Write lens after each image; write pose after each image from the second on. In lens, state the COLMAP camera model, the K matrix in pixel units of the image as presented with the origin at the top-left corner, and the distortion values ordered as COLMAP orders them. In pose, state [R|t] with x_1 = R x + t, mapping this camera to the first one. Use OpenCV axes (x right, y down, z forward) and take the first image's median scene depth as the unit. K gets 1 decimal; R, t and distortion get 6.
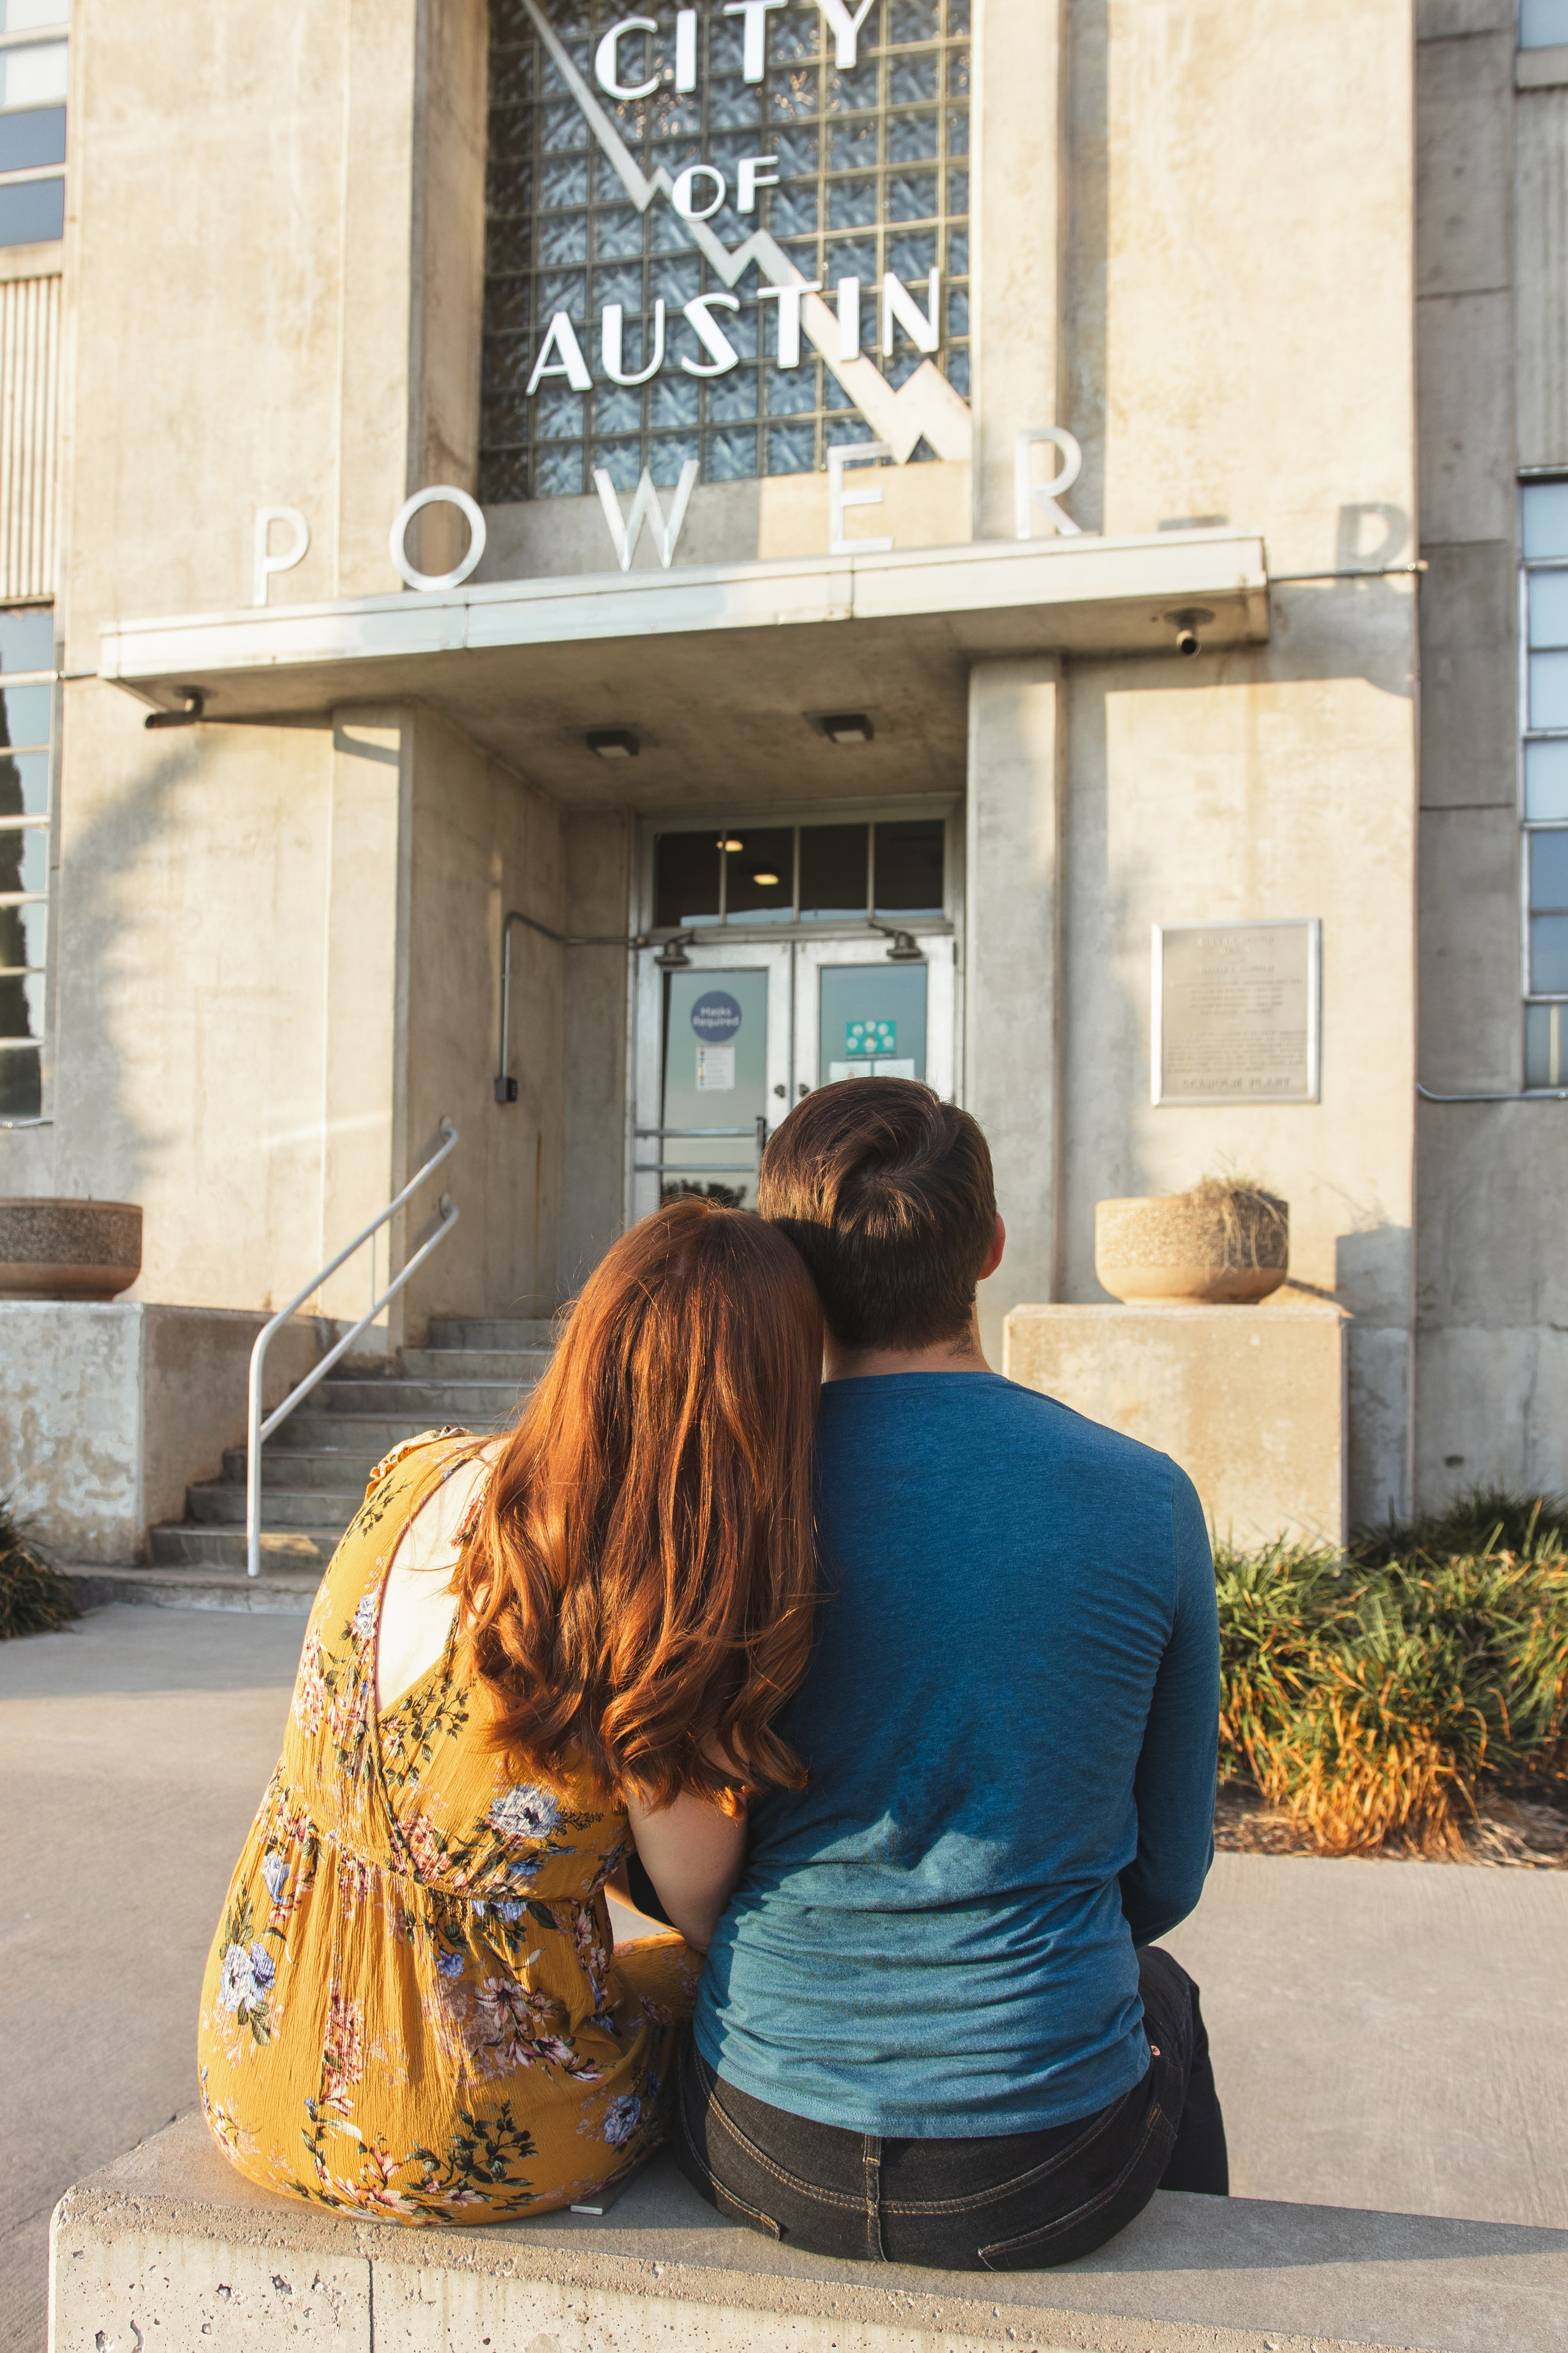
lens RADIAL K [[2003.3, 0, 811.9], [0, 2003.3, 1247.8], [0, 0, 1]] dist [-0.047341, 0.037568]
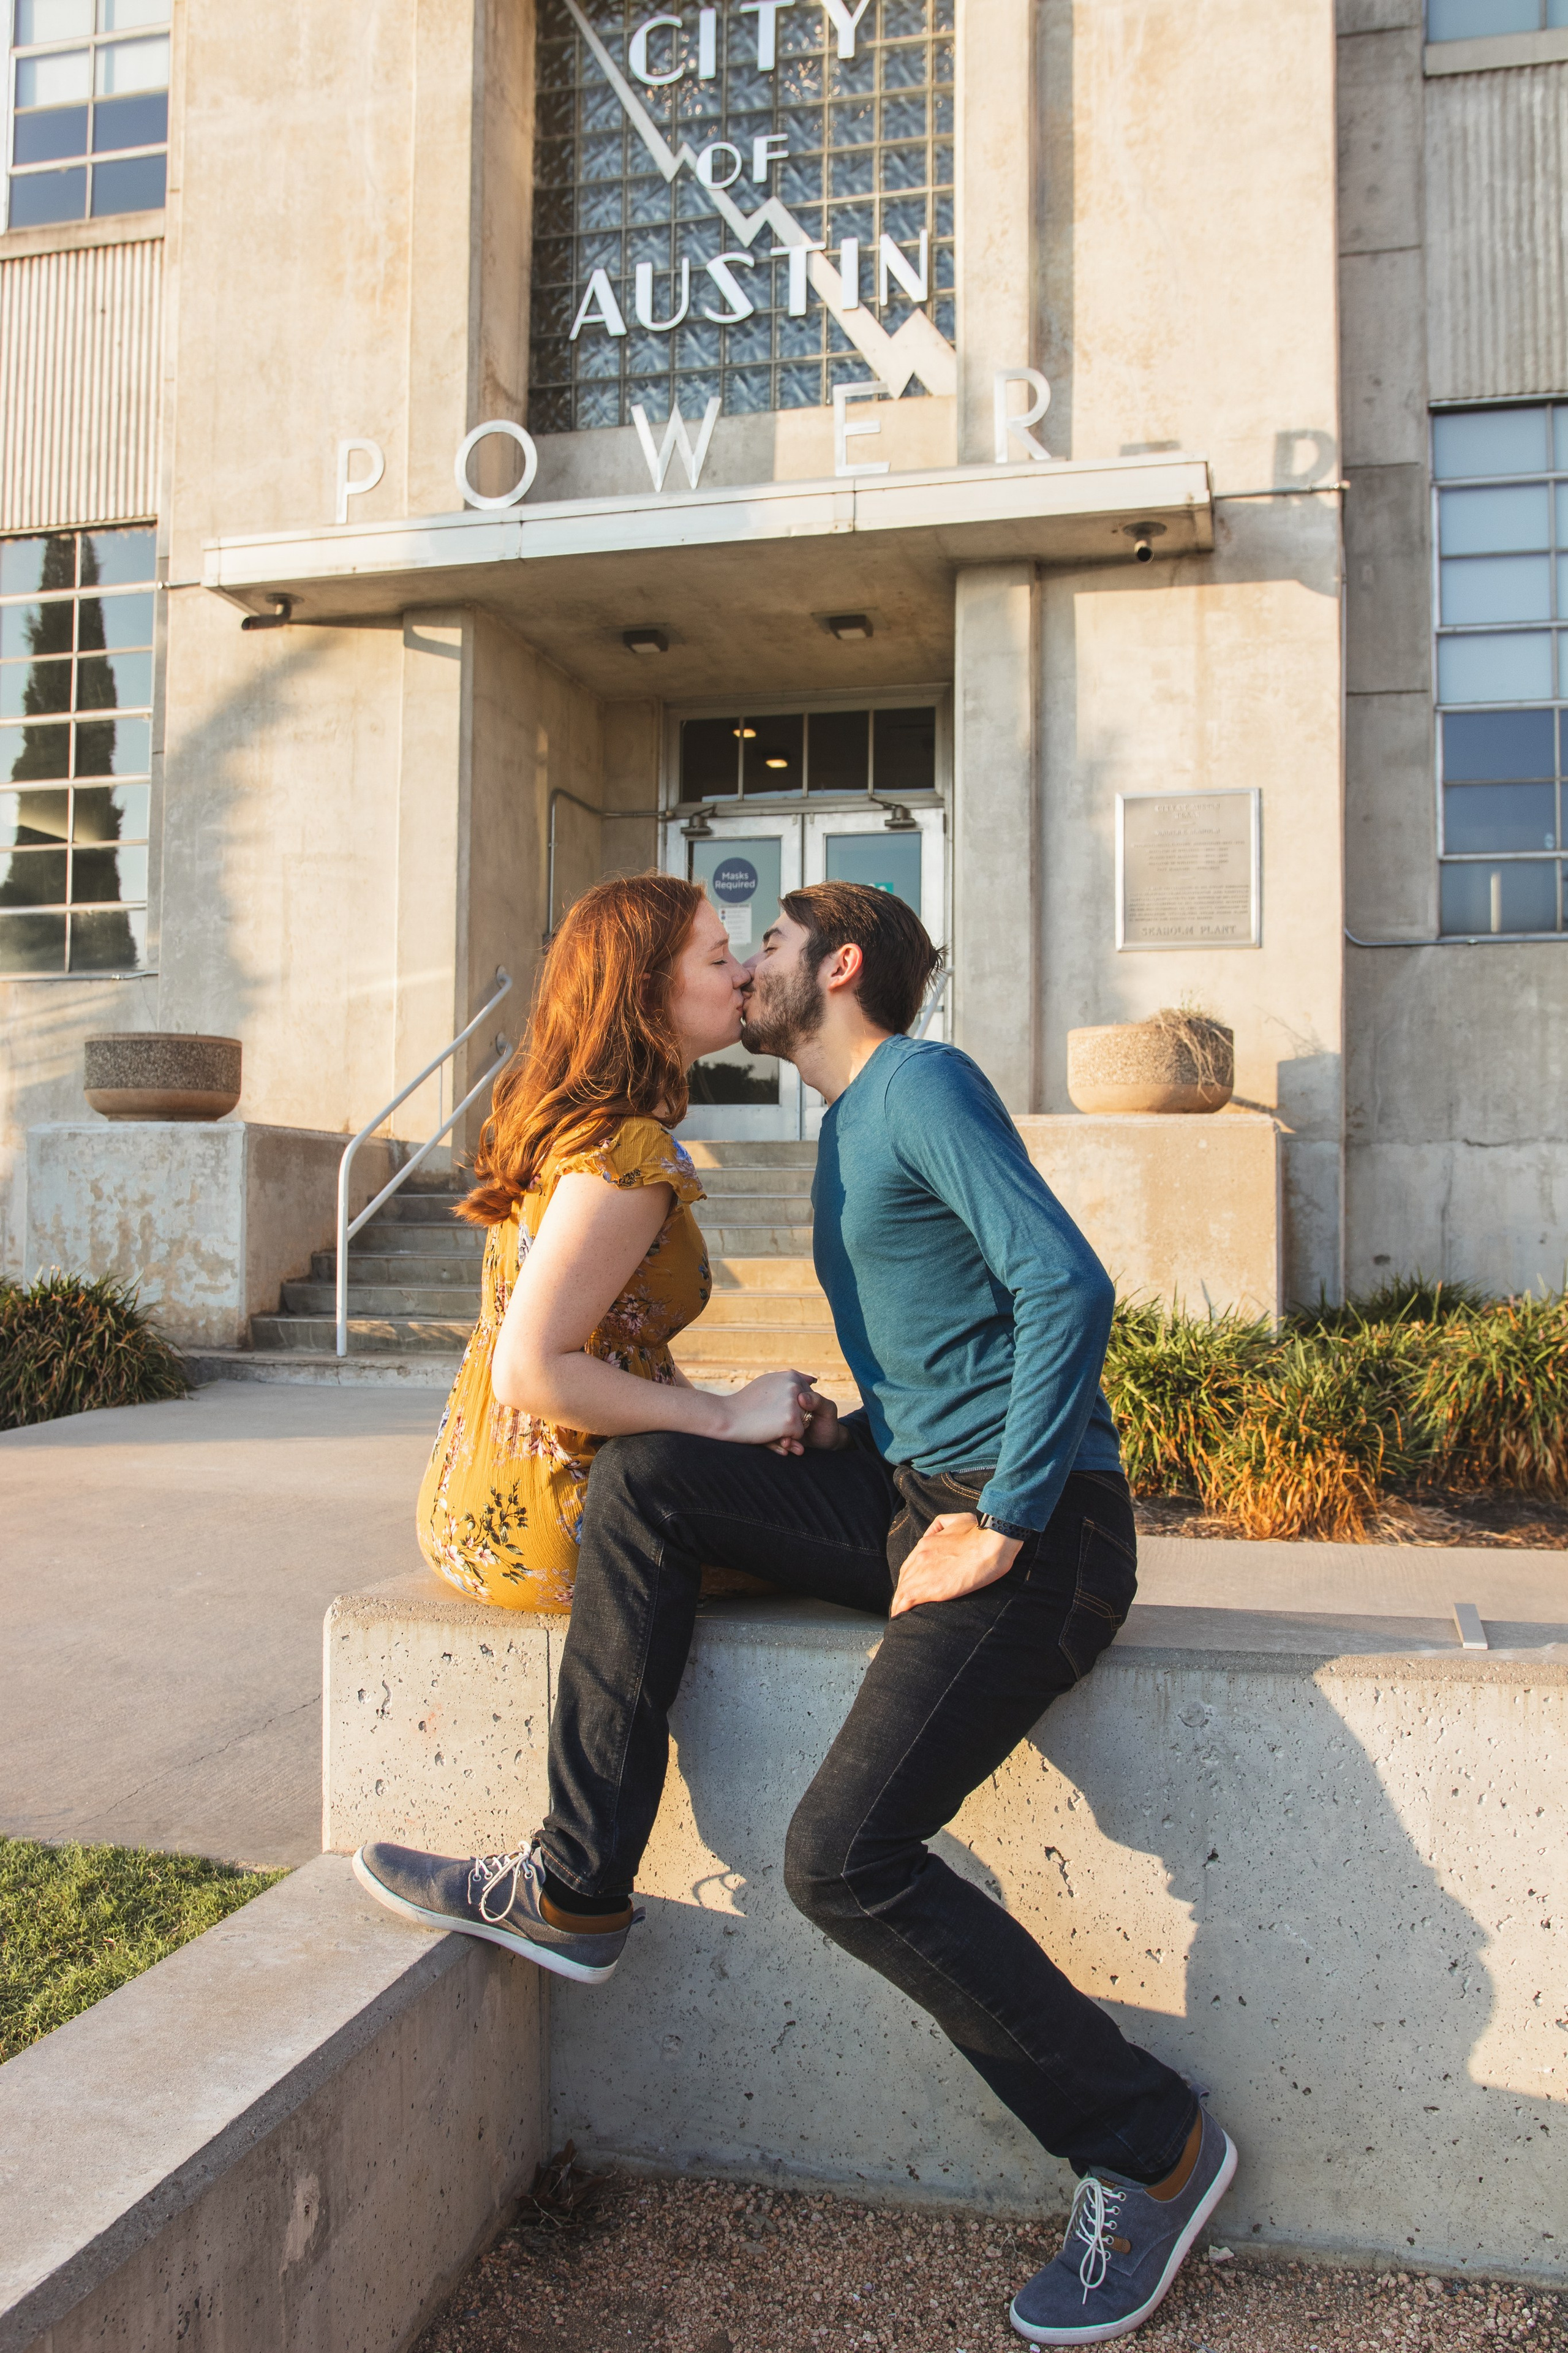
lens RADIAL K [[2027.5, 0, 803.2], [0, 2027.5, 1141.8], [0, 0, 1]] dist [-0.079906, 0.085056]
pose [[0.999990, -0.004182, -0.001603, -0.008789], [0.004161, 0.999908, -0.012920, 0.051930], [0.001657, 0.012913, 0.999915, -0.159413]]
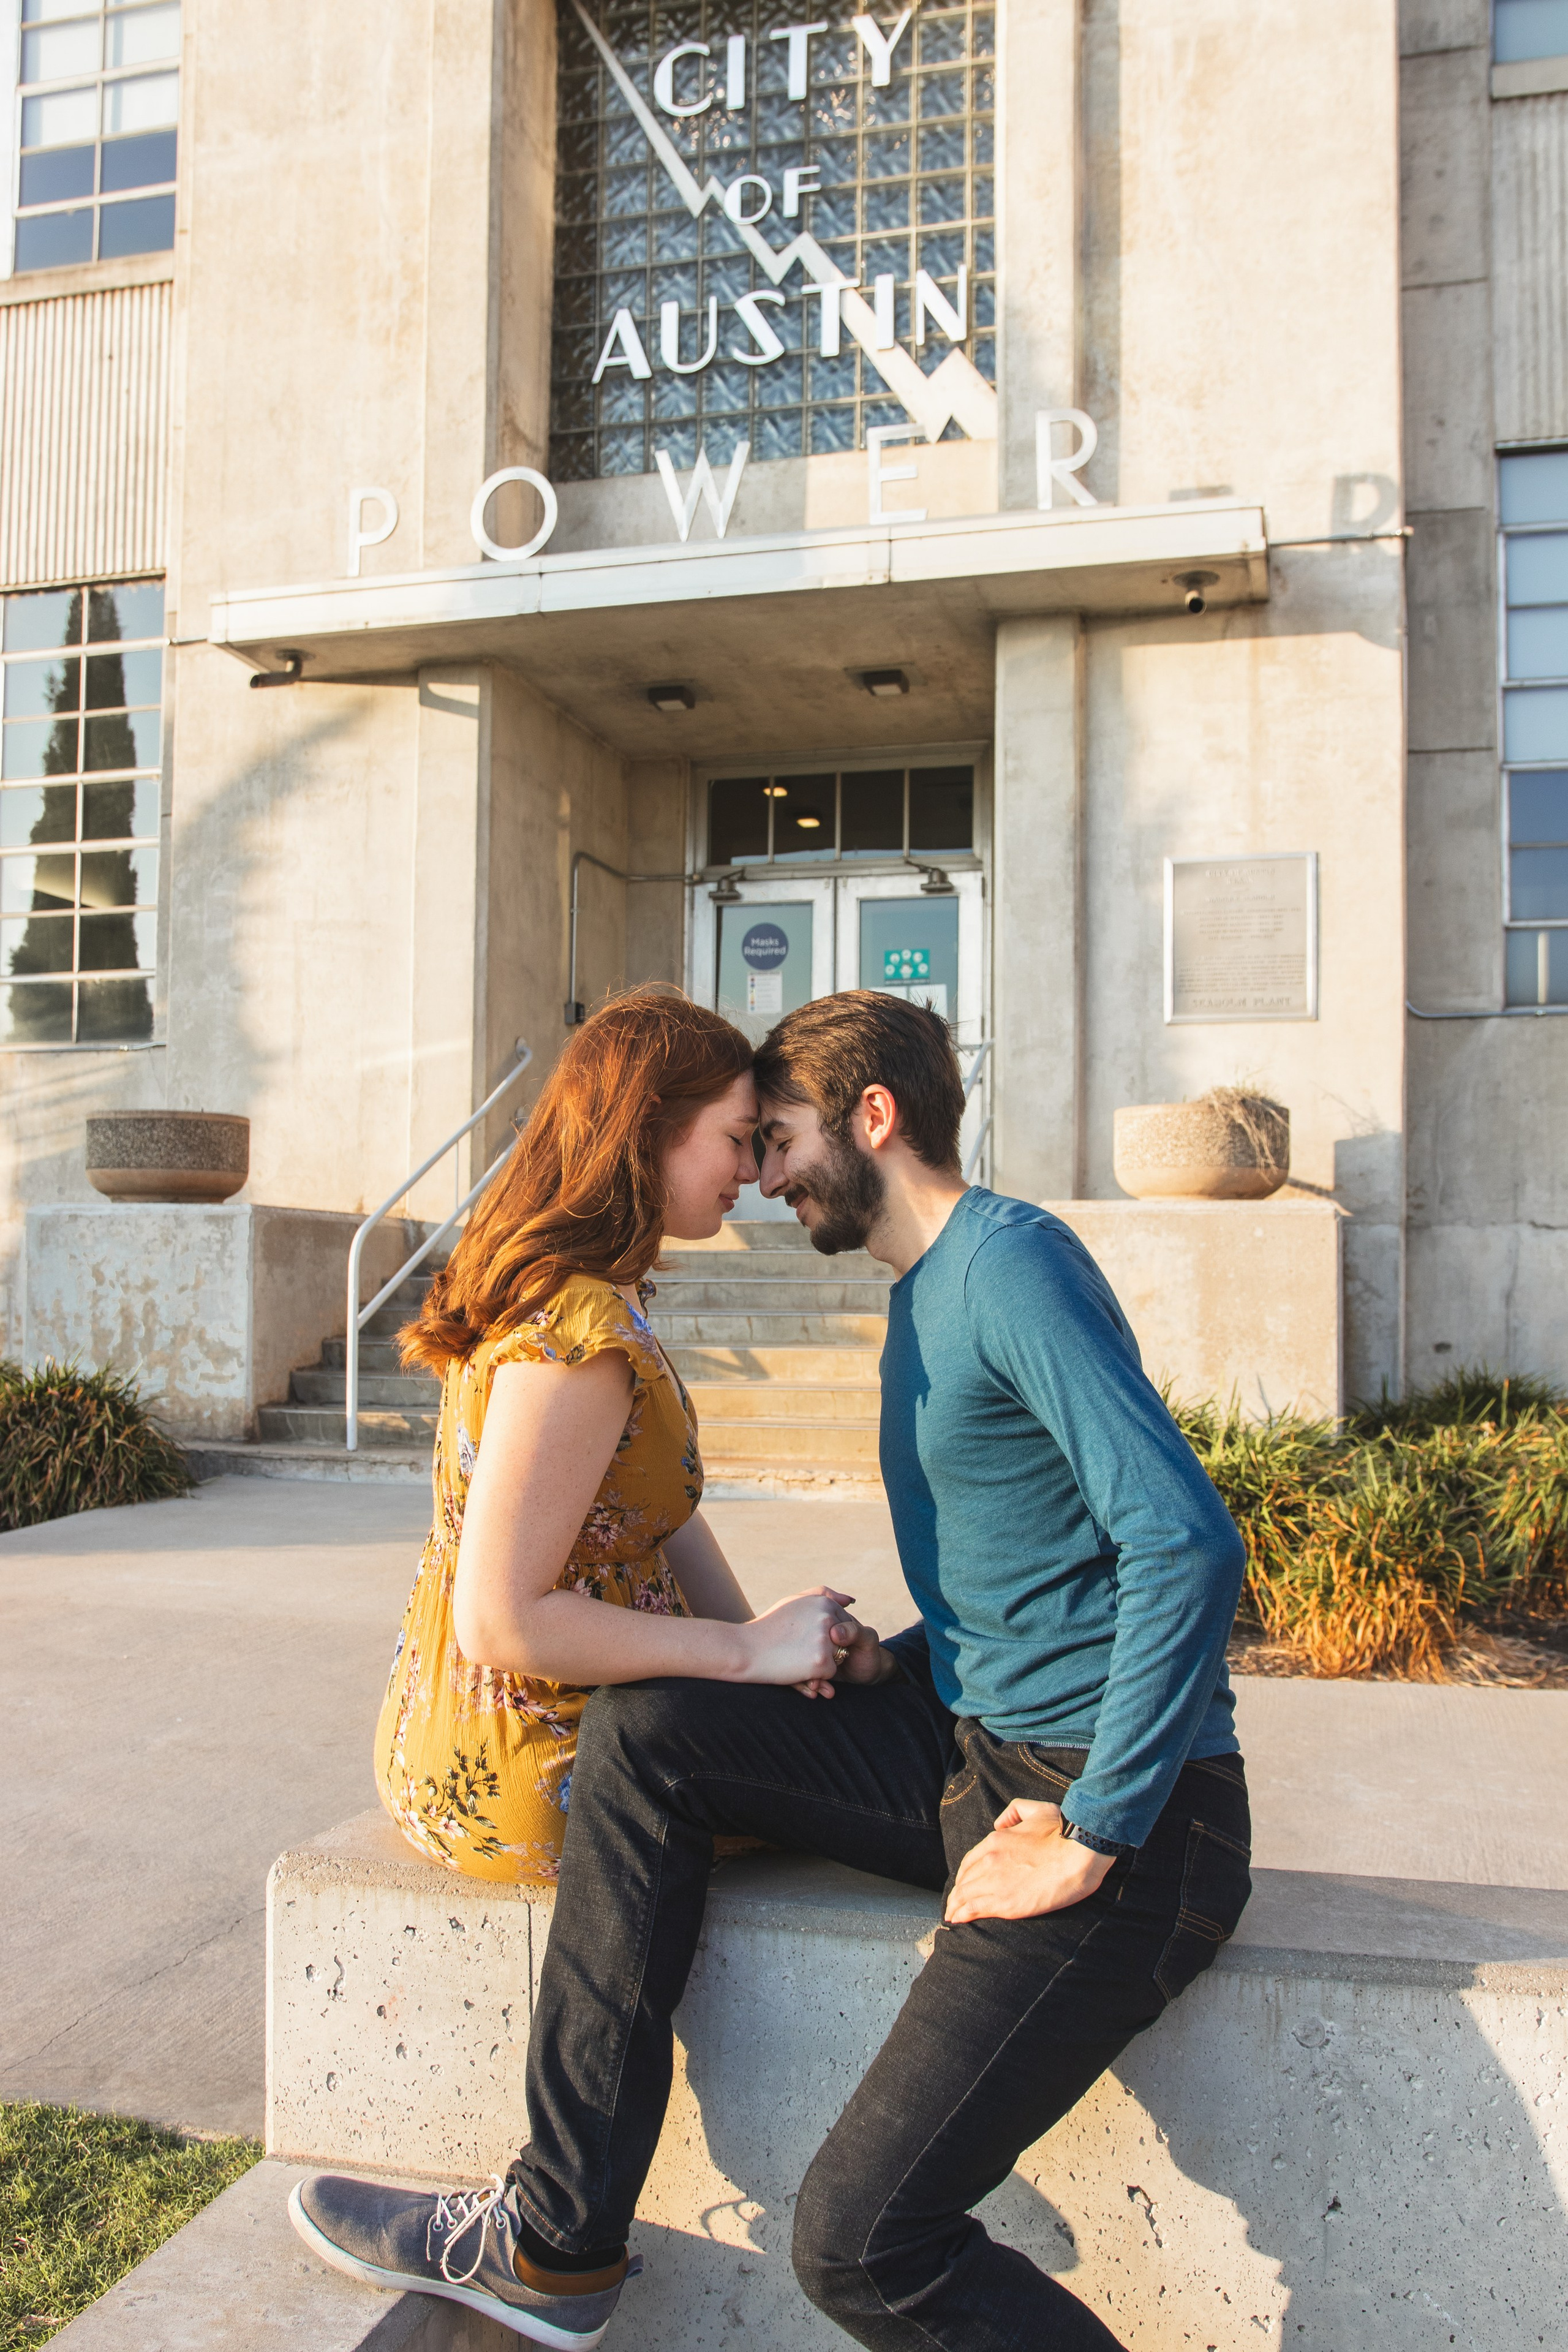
lens RADIAL K [[1939.8, 0, 799.2], [0, 1939.8, 1184.9], [0, 0, 1]] dist [-0.069977, 0.058484]
pose [[0.999791, -0.002982, -0.020214, -0.008910], [0.002893, 0.999986, -0.004404, 0.021092], [0.020227, 0.004344, 0.999786, -0.062133]]
